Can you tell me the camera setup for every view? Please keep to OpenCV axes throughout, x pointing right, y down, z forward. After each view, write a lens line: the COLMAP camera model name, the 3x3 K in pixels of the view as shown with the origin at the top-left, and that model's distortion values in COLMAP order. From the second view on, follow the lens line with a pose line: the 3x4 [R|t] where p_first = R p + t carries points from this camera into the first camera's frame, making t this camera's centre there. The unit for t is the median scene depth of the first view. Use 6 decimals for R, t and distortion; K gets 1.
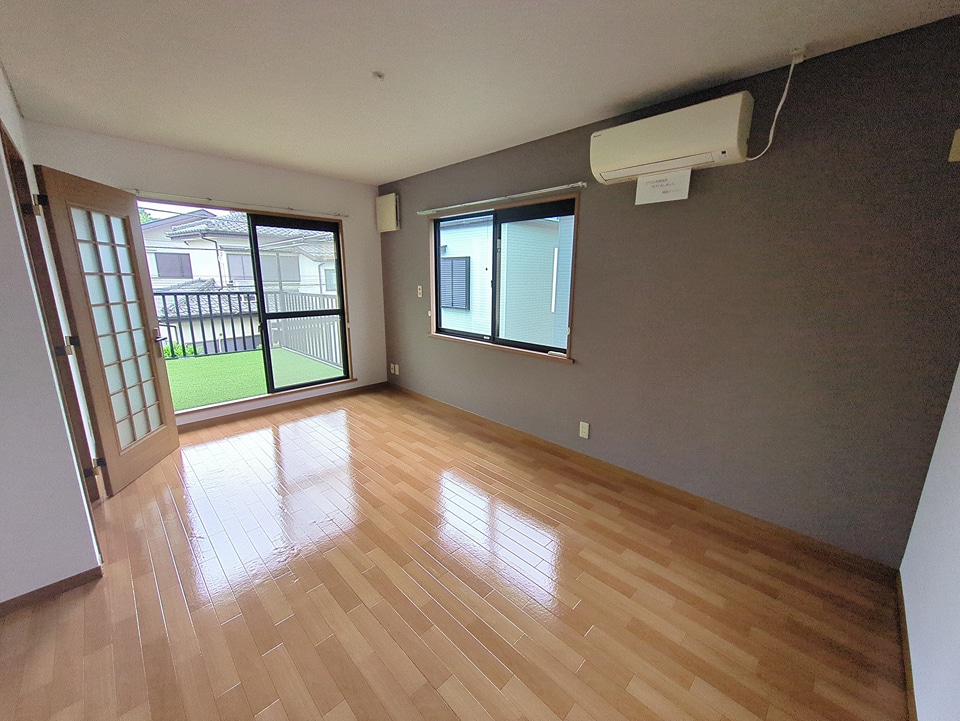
lens RADIAL K [[379.8, 0, 480.0], [0, 379.8, 360.5], [0, 0, 1]] dist [-0.002165, 0.000418]
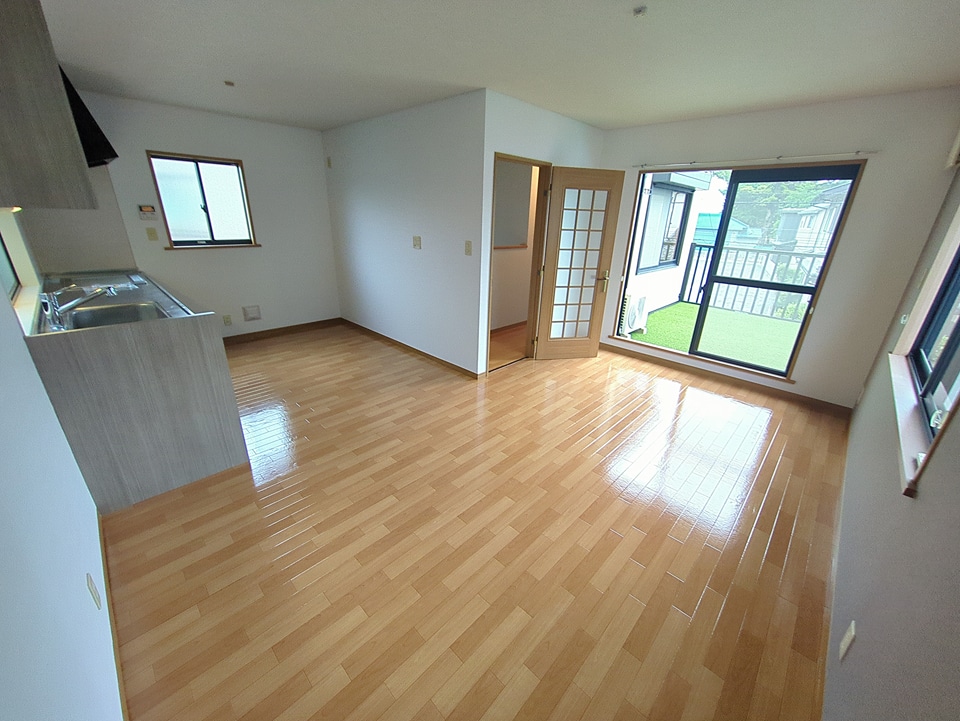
lens RADIAL K [[378.9, 0, 482.7], [0, 378.9, 359.5], [0, 0, 1]] dist [-0.001651, 0.000011]
pose [[0.011326, 0.351321, -0.936187, 0.371382], [-0.246070, 0.908434, 0.337930, -0.097382], [0.969186, 0.226540, 0.096738, 0.328355]]
